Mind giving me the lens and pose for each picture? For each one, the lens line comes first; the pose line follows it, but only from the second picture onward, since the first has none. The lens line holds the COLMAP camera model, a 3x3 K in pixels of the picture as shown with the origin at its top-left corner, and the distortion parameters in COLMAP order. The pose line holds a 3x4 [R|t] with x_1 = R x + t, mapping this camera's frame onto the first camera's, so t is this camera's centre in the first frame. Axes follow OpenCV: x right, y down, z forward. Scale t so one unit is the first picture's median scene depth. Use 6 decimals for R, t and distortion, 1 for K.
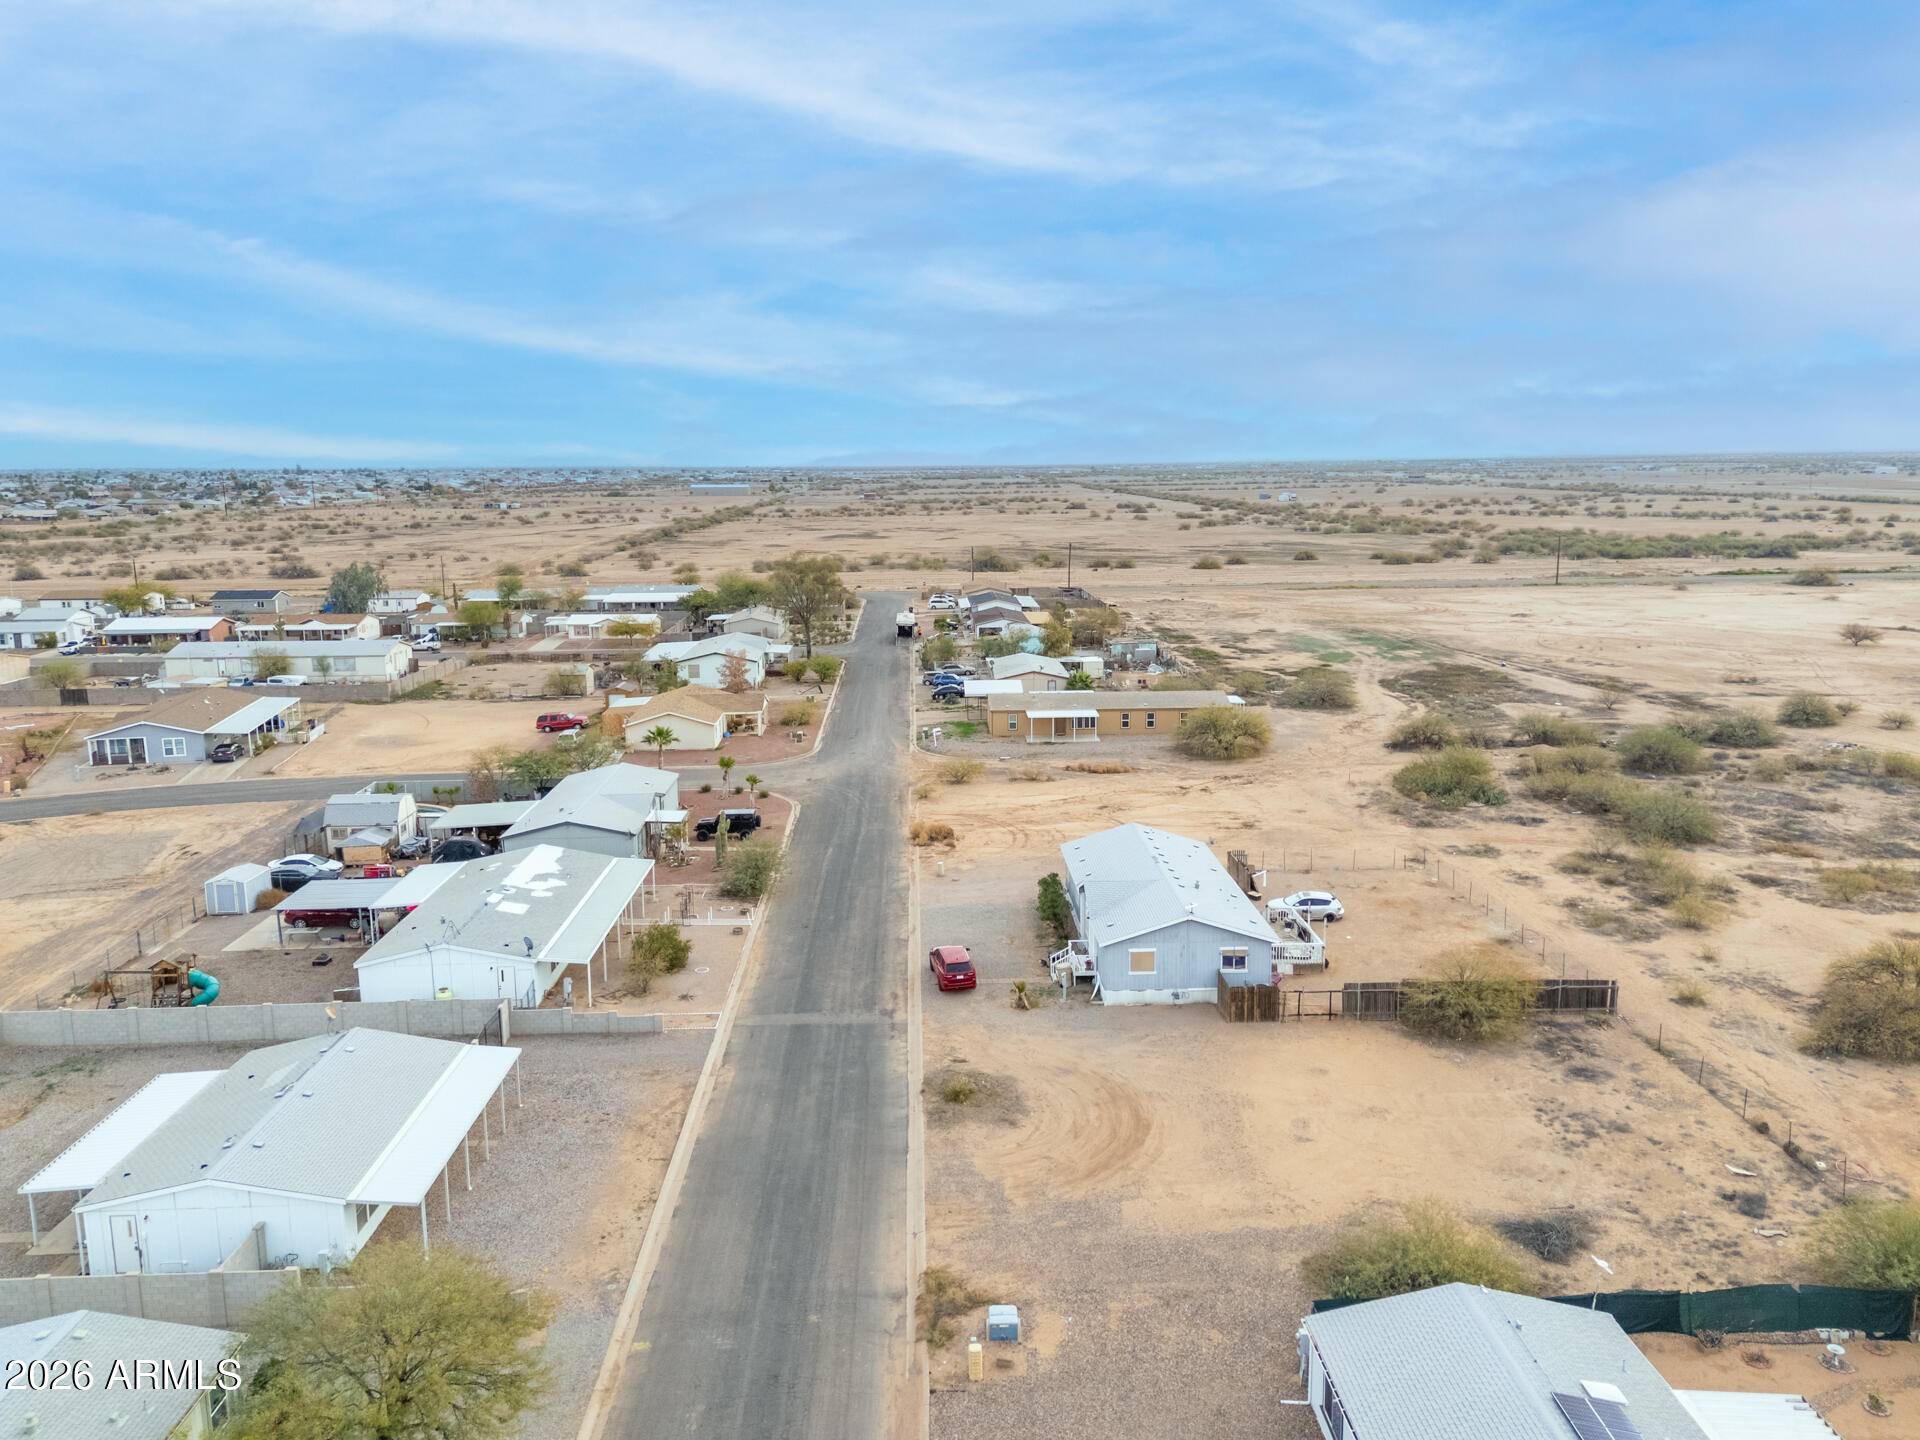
lens RADIAL K [[1408.3, 0, 963.6], [0, 1408.3, 706.5], [0, 0, 1]] dist [0.079313, -0.072756]
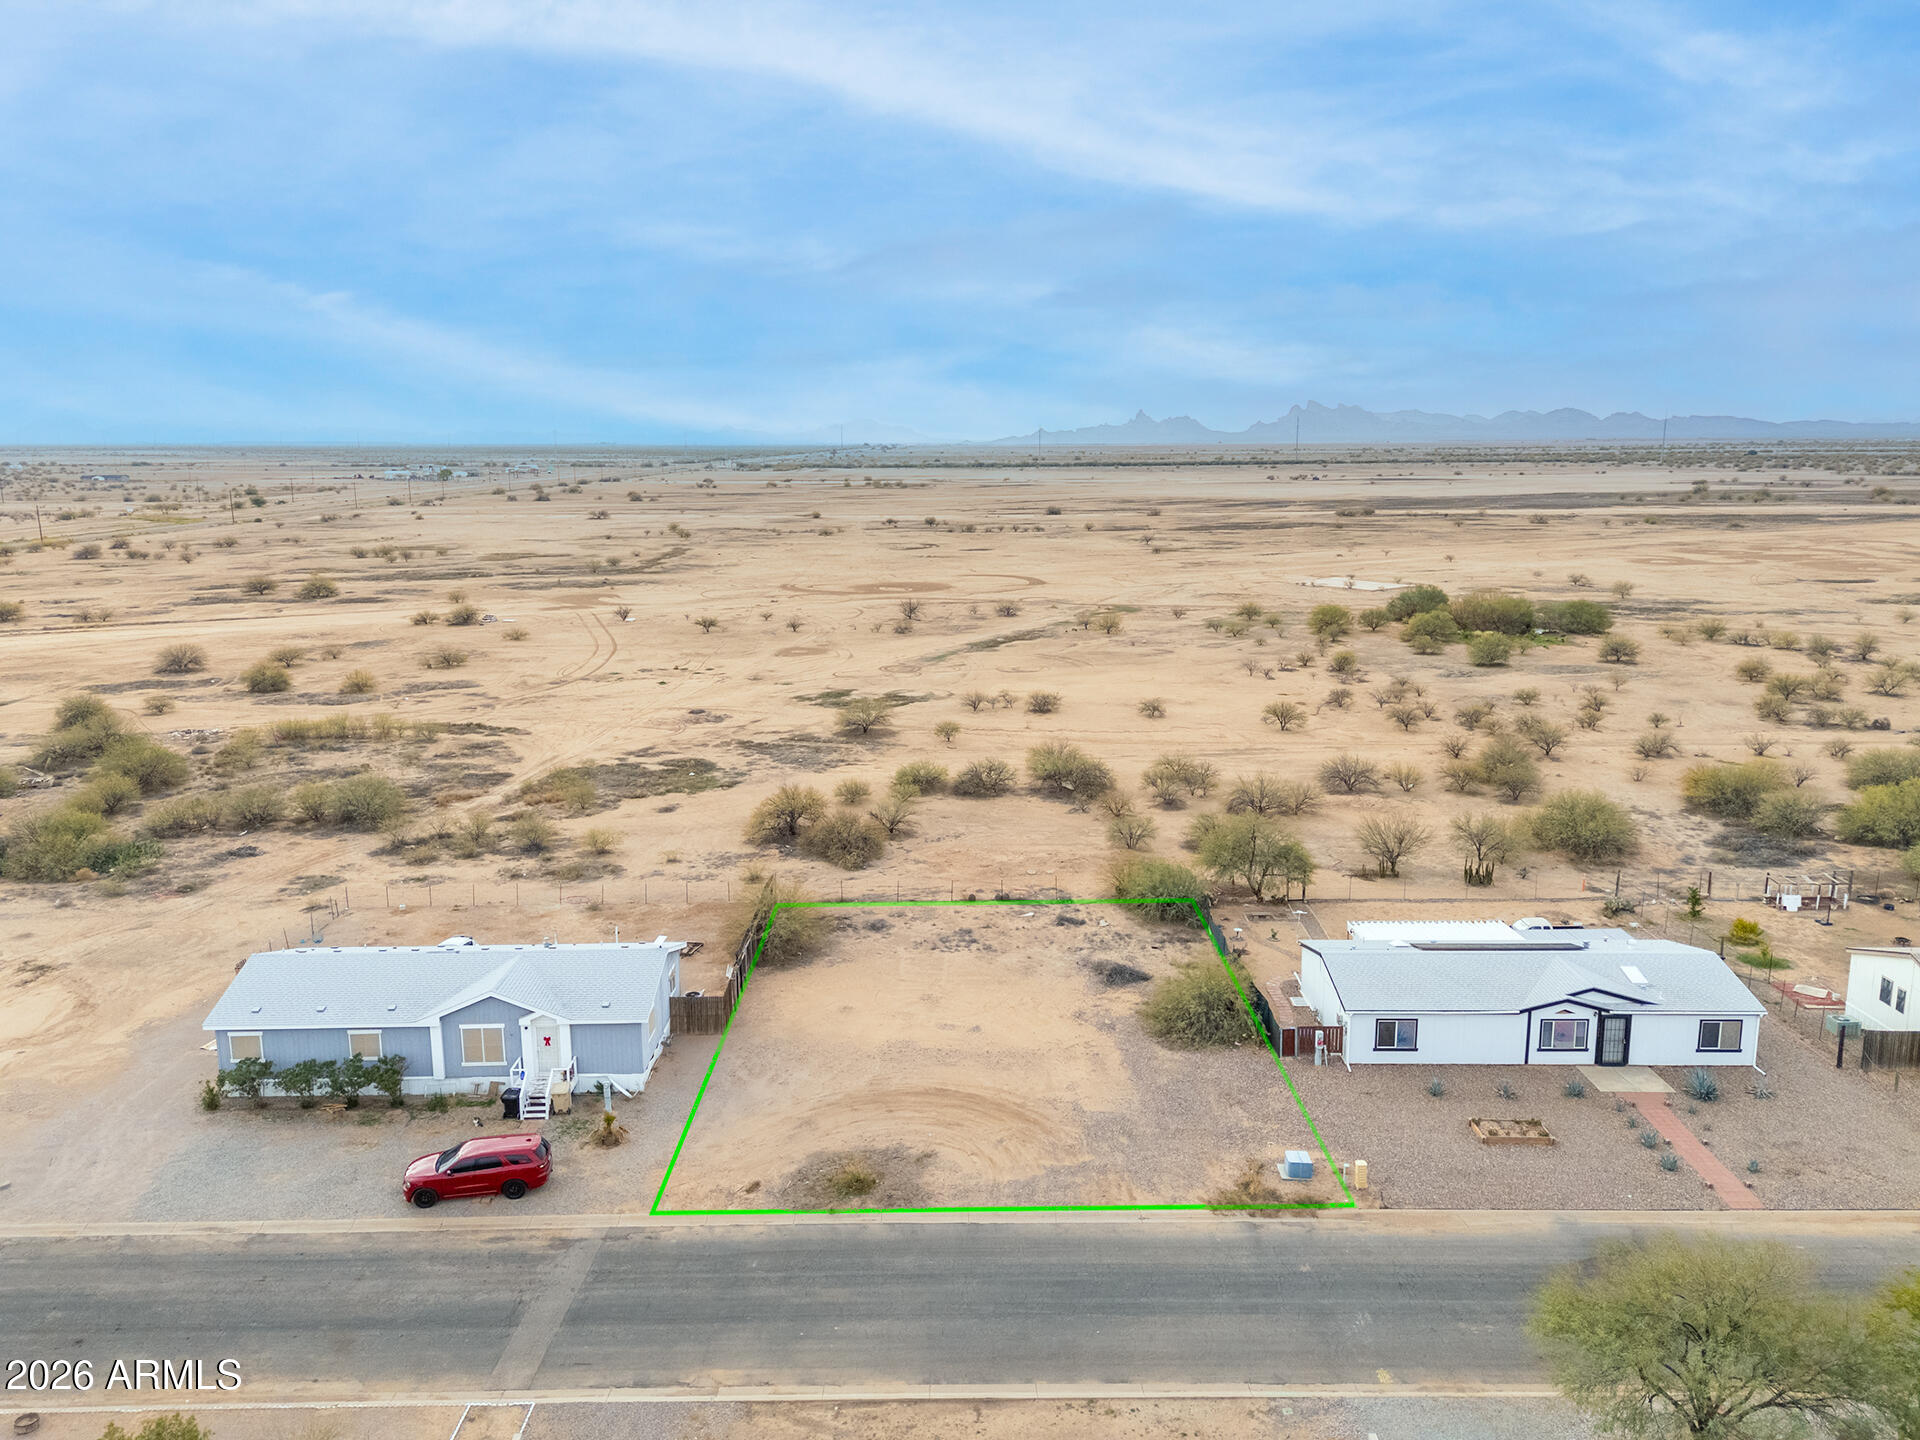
lens RADIAL K [[1408.3, 0, 963.6], [0, 1408.3, 706.5], [0, 0, 1]] dist [0.079313, -0.072756]
pose [[0.027912, -0.175409, 0.984100, -0.767471], [0.177539, 0.969701, 0.167807, -0.132515], [-0.983718, 0.170032, 0.058208, 0.809204]]
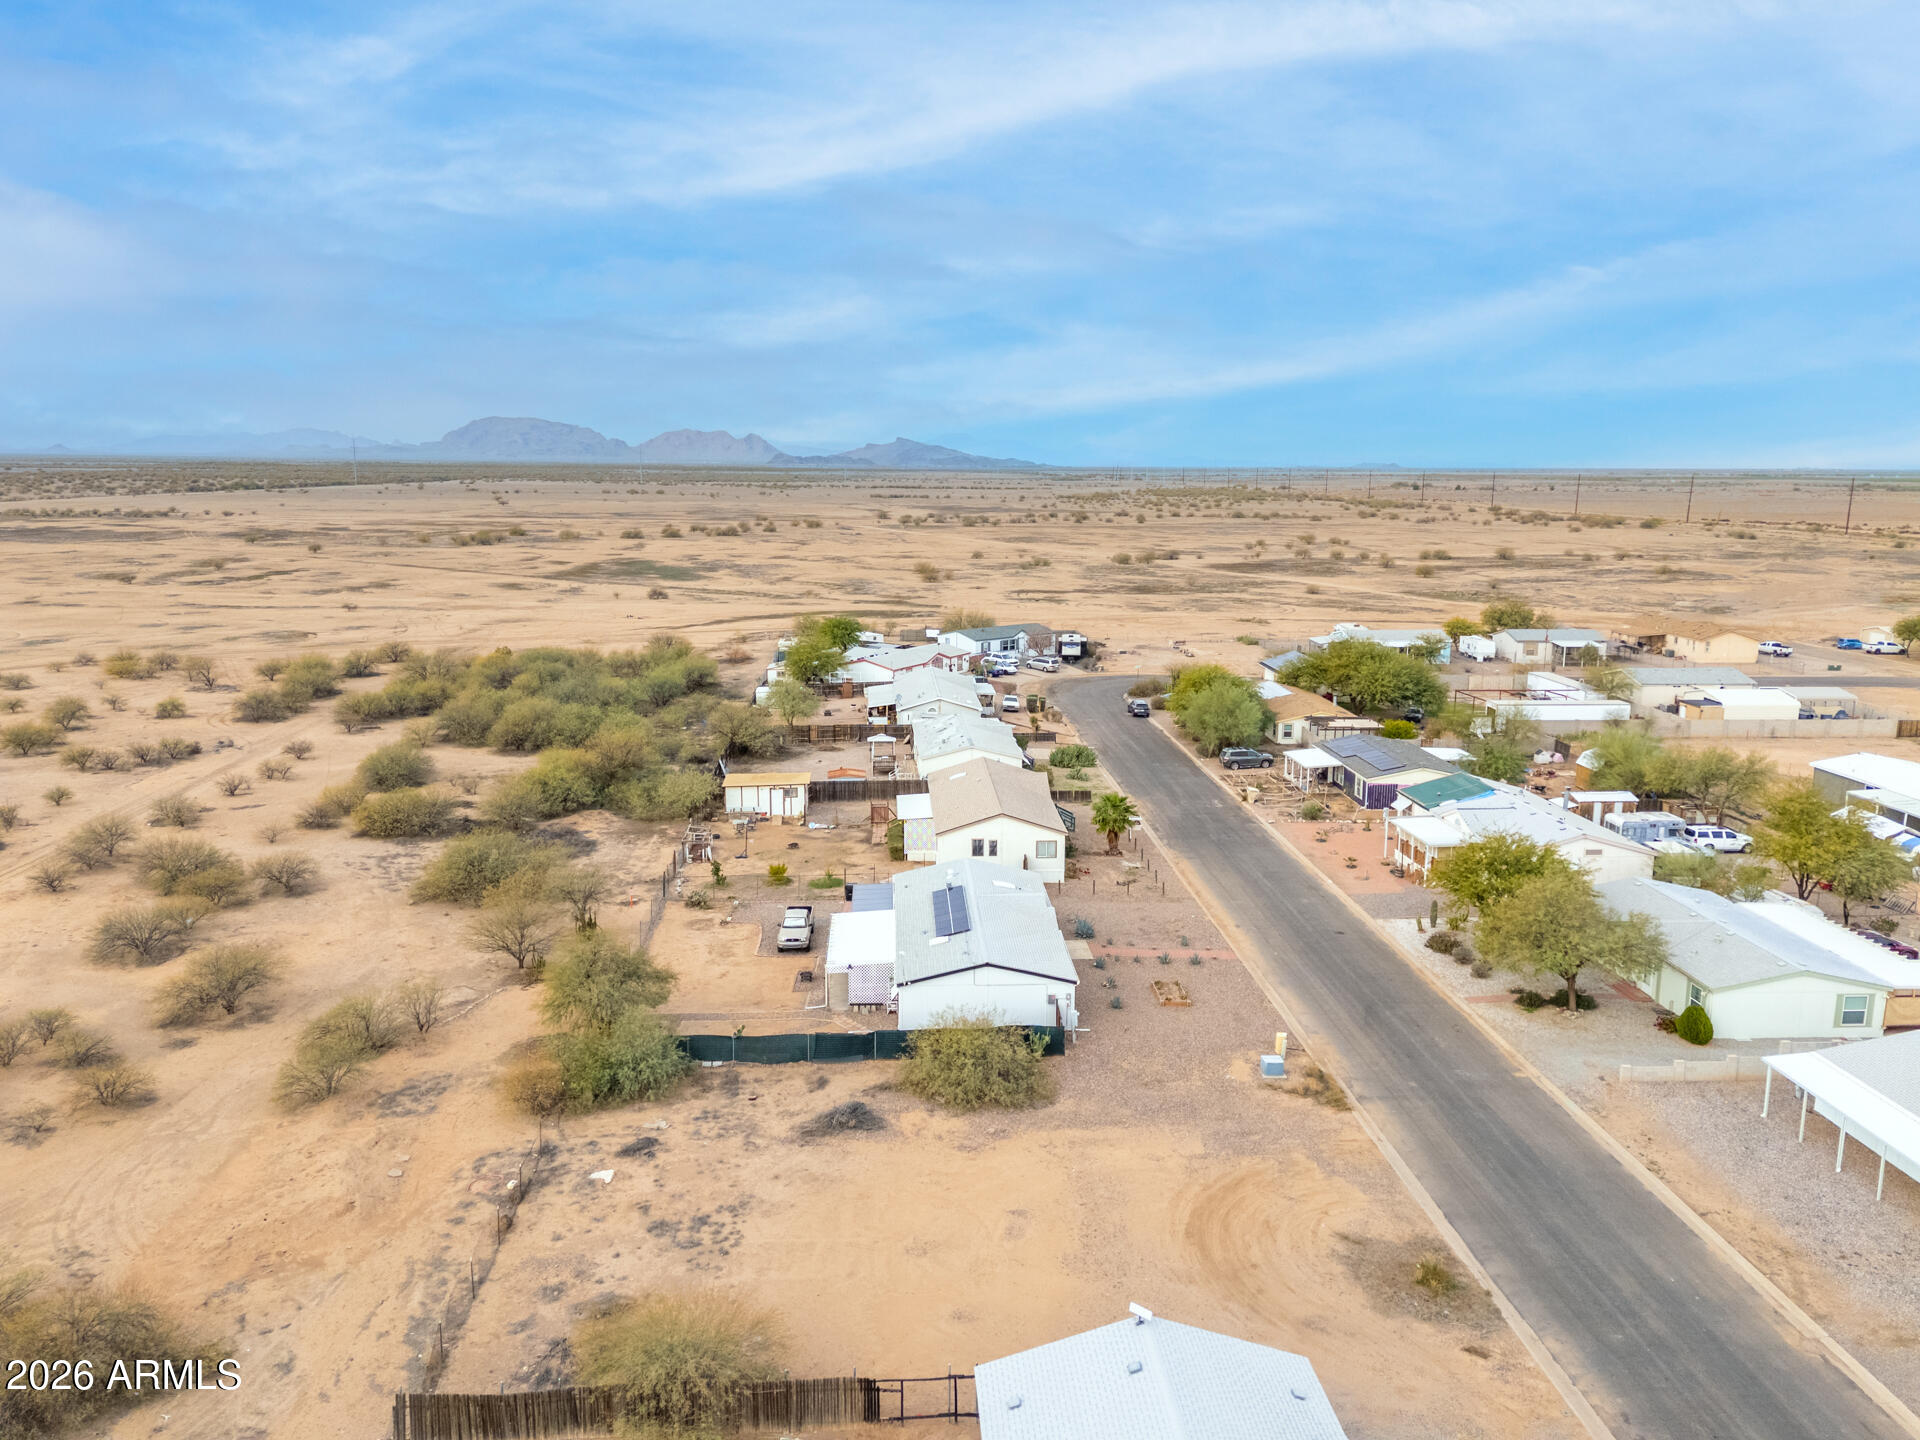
lens RADIAL K [[1408.3, 0, 963.6], [0, 1408.3, 706.5], [0, 0, 1]] dist [0.079313, -0.072756]
pose [[-0.999685, 0.006997, -0.024114, 0.264782], [-0.001577, 0.940993, 0.338424, -0.281638], [0.025059, 0.338355, -0.940685, 1.577593]]
